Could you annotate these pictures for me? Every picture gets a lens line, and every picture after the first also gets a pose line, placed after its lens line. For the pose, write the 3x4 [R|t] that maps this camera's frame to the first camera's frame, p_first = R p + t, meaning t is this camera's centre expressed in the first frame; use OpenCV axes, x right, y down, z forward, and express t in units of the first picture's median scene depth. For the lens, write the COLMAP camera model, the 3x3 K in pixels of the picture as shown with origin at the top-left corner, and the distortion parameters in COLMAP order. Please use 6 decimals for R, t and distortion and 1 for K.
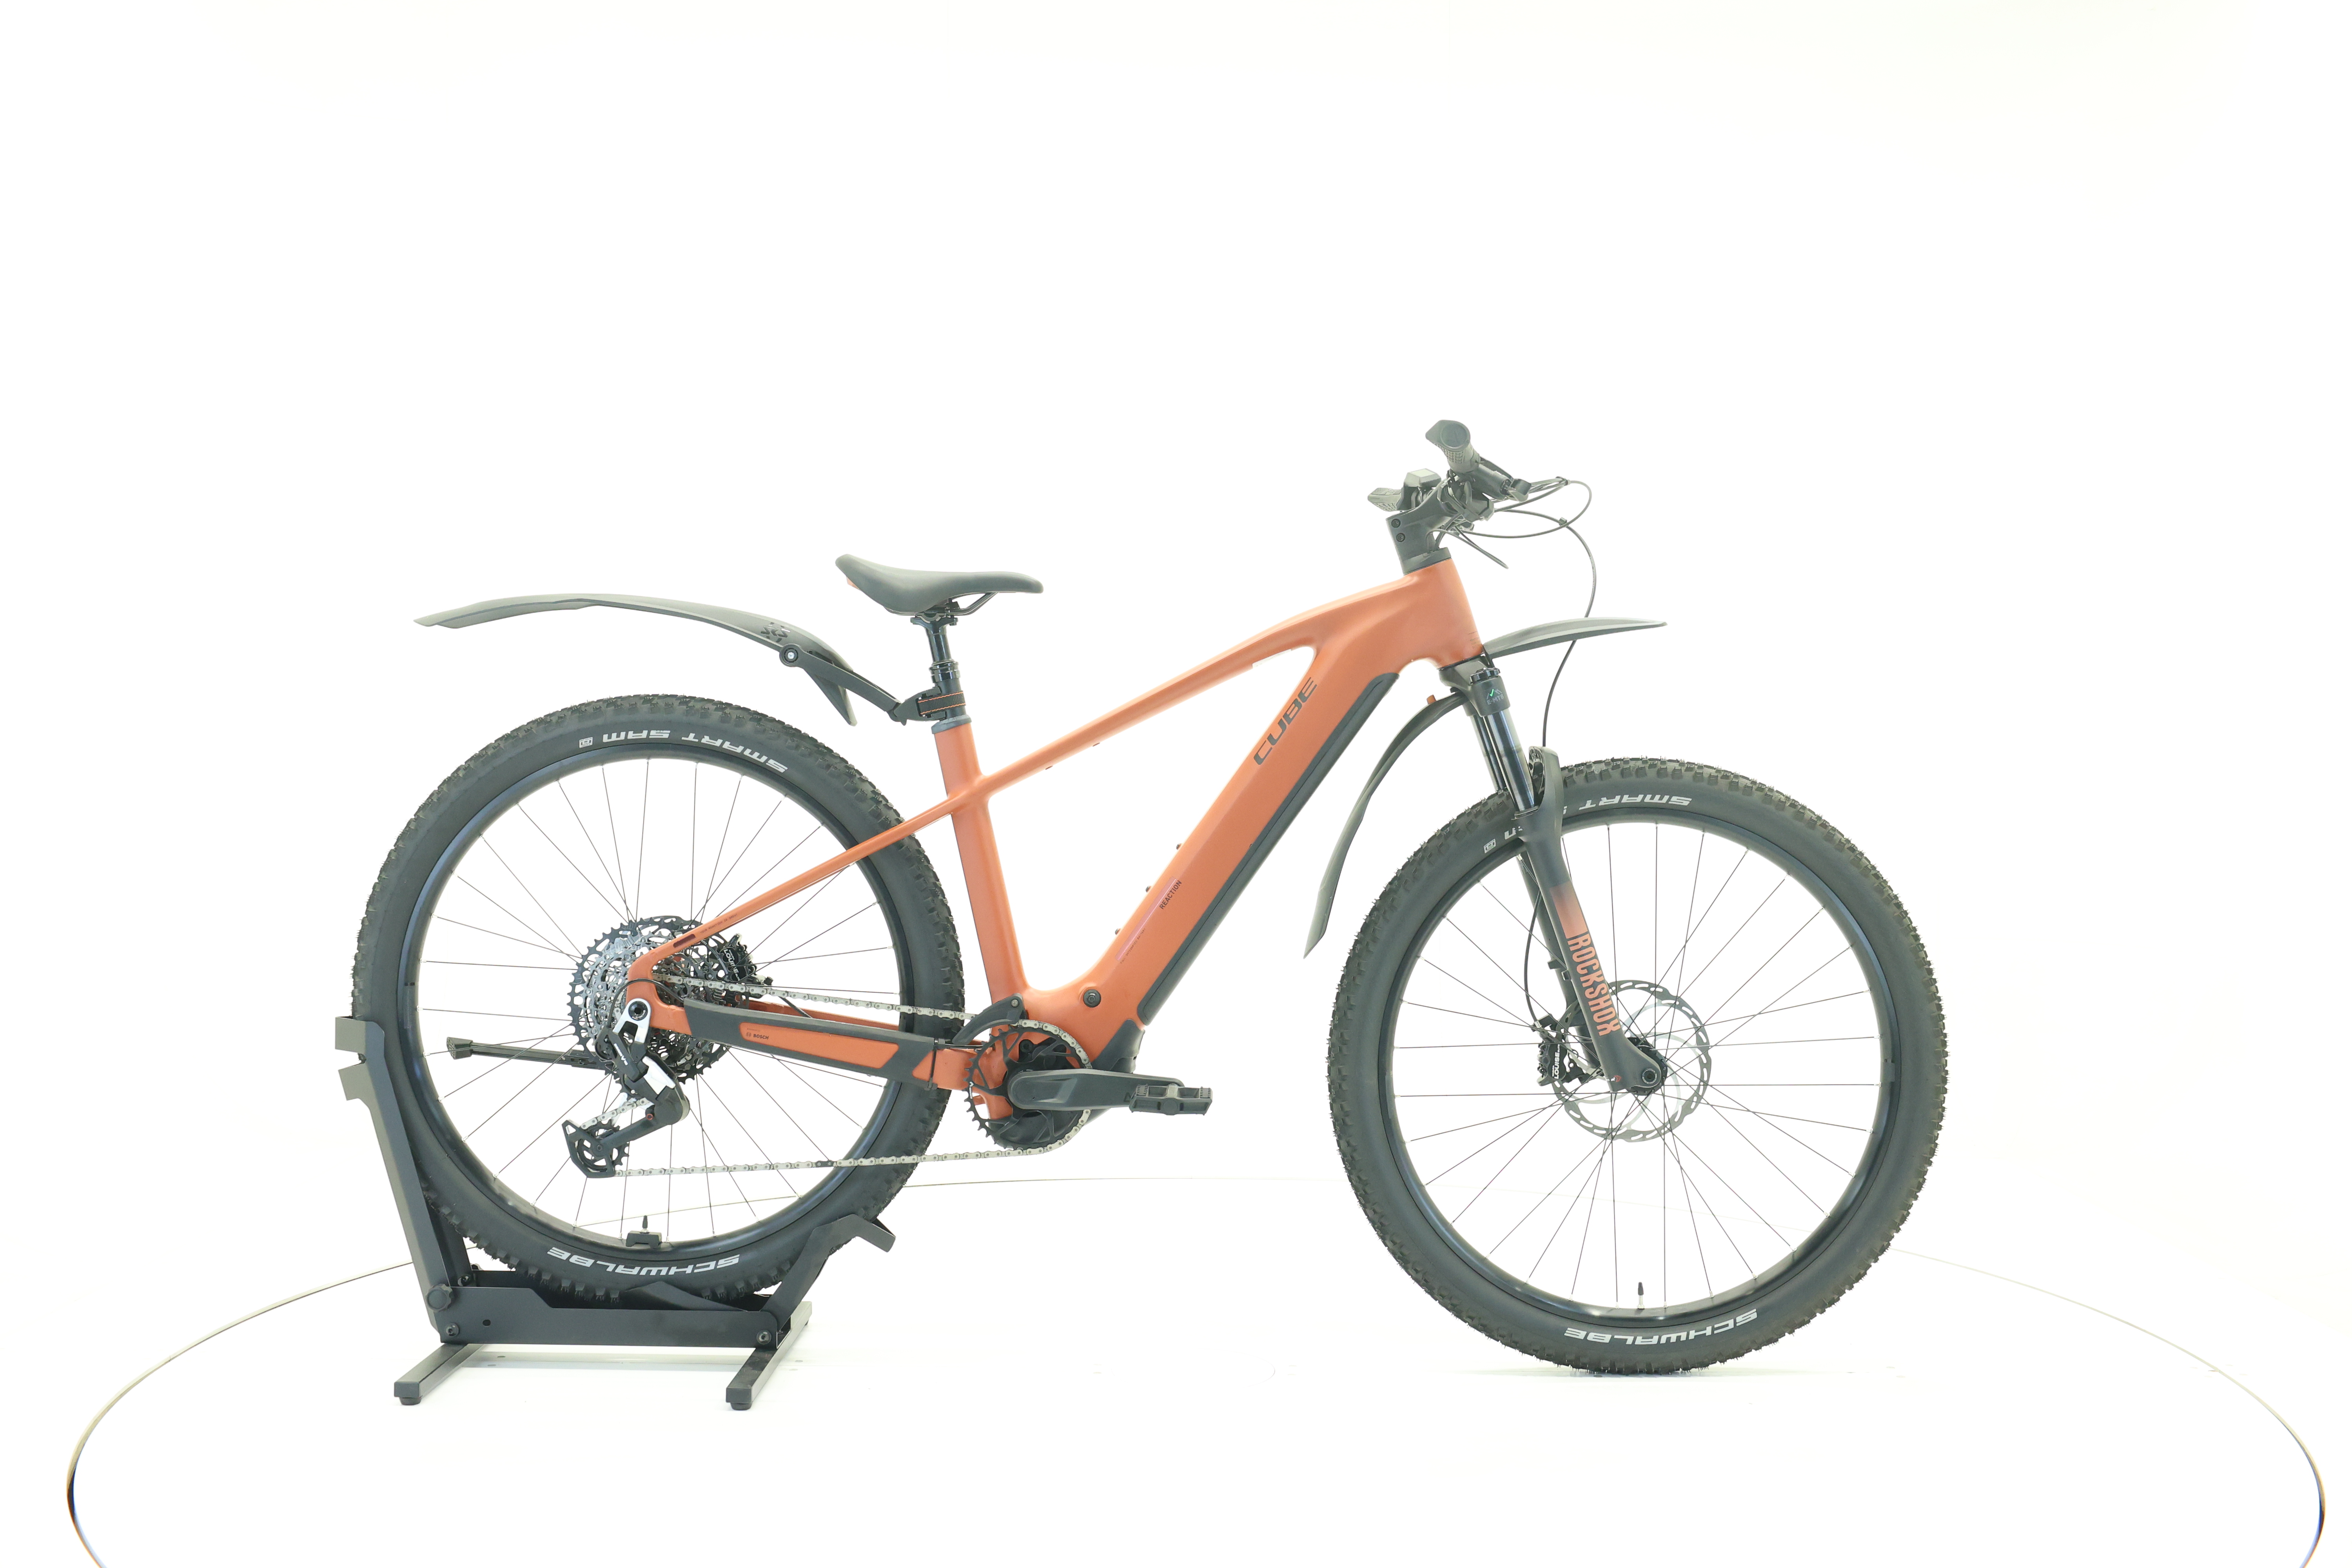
lens RADIAL K [[2343.0, 0, 1176.0], [0, 2343.0, 784.0], [0, 0, 1]] dist [-0.014708, -0.011737]
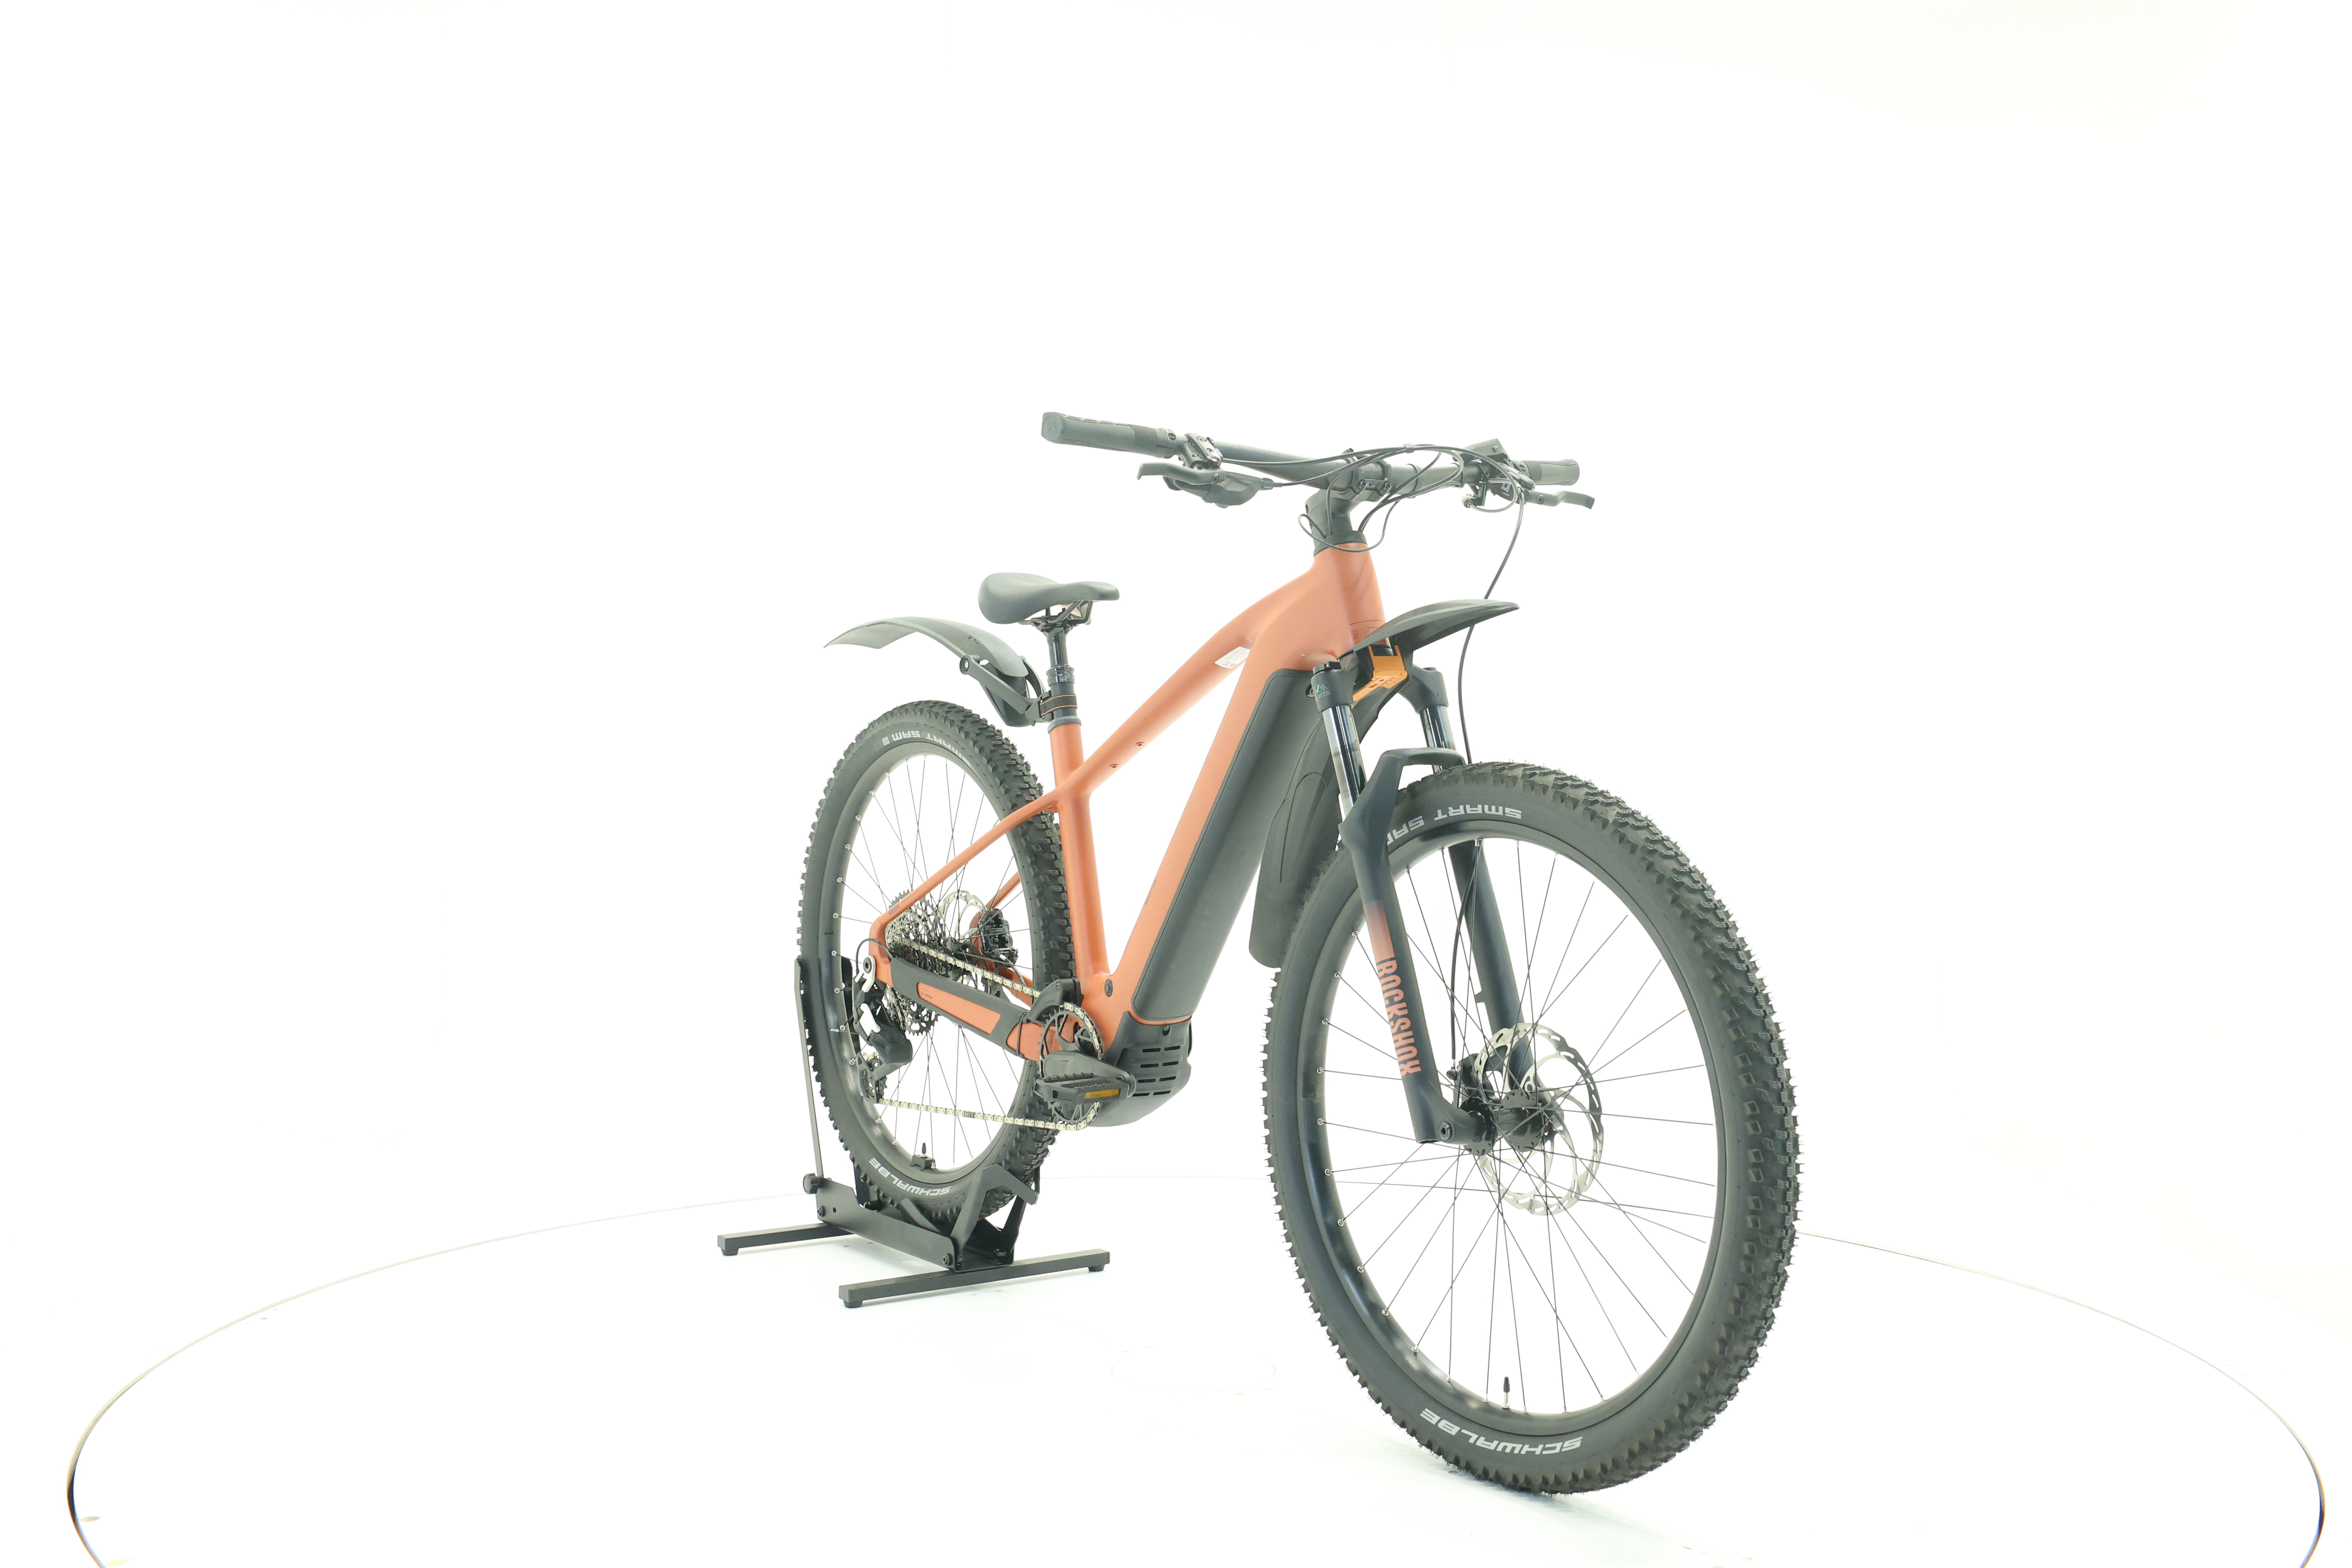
lens RADIAL K [[2343.0, 0, 1176.0], [0, 2343.0, 784.0], [0, 0, 1]] dist [-0.014708, -0.011737]
pose [[0.616551, 0.016609, -0.787139, 0.783743], [-0.018429, 0.999808, 0.006661, -0.006497], [0.787099, 0.010399, 0.616739, 0.373797]]
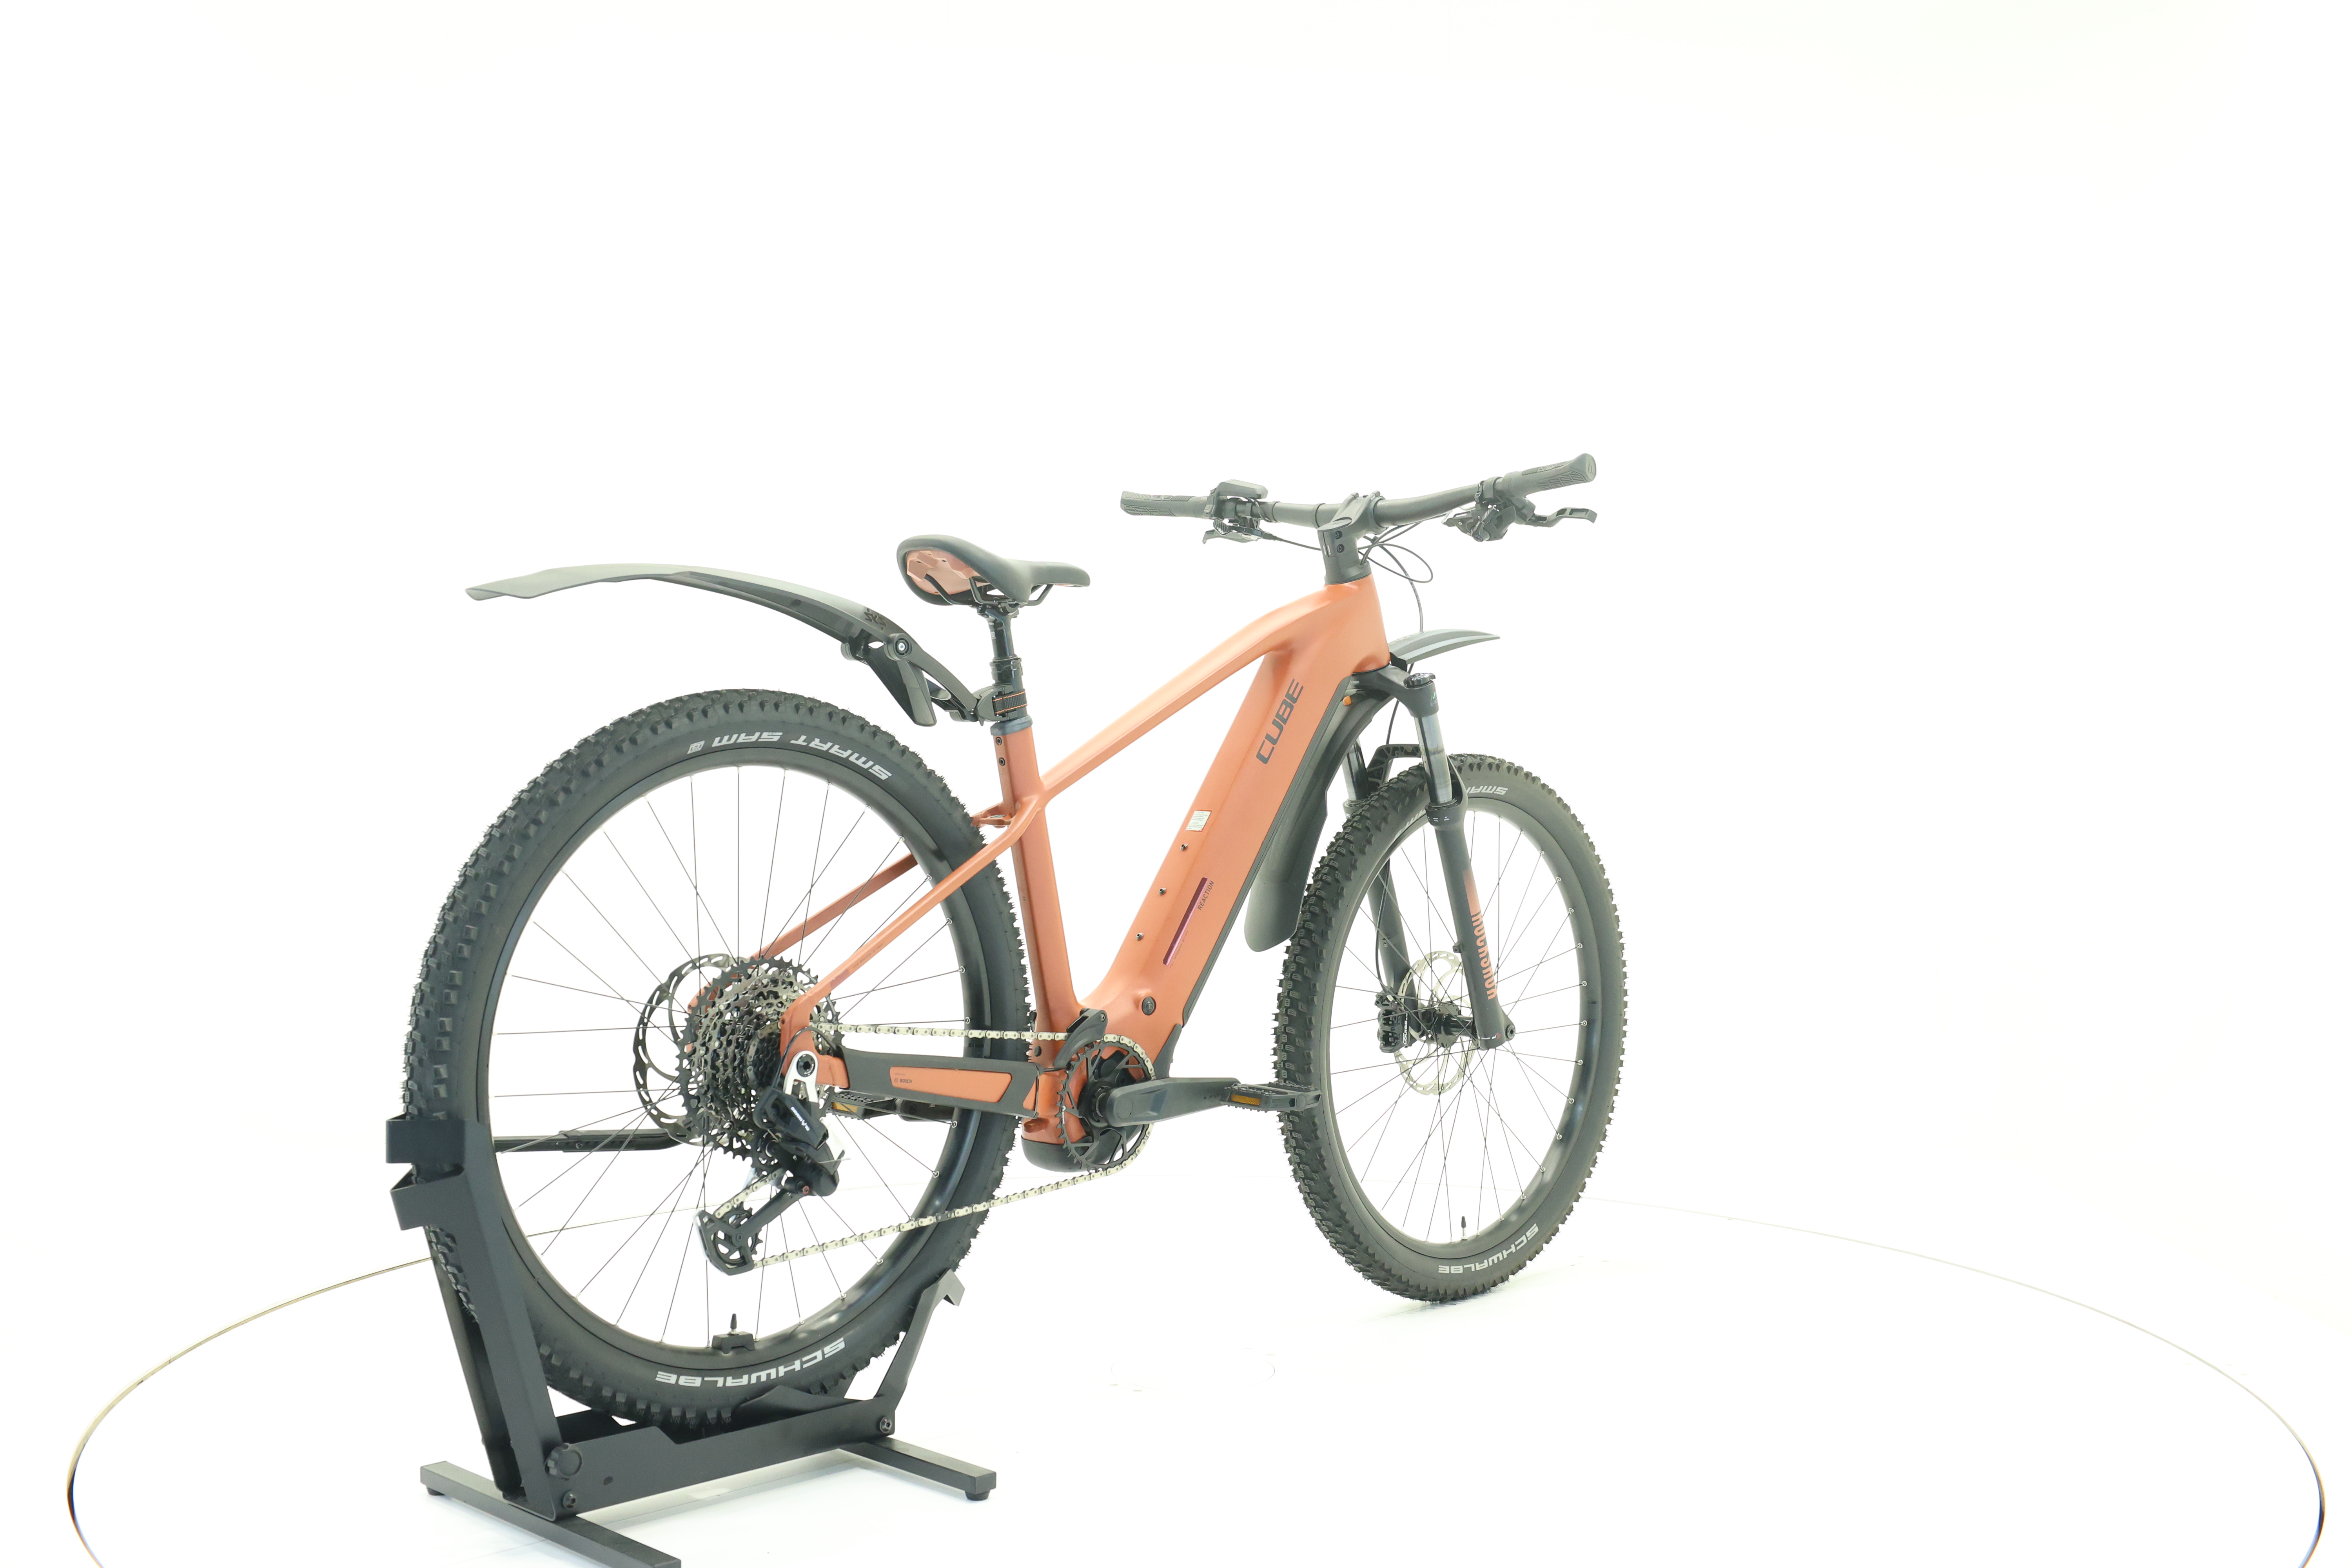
lens RADIAL K [[2343.0, 0, 1176.0], [0, 2343.0, 784.0], [0, 0, 1]] dist [-0.014708, -0.011737]
pose [[0.712686, -0.019228, 0.701220, -0.702588], [0.019987, 0.999775, 0.007100, -0.007317], [-0.701199, 0.008955, 0.712910, 0.295987]]
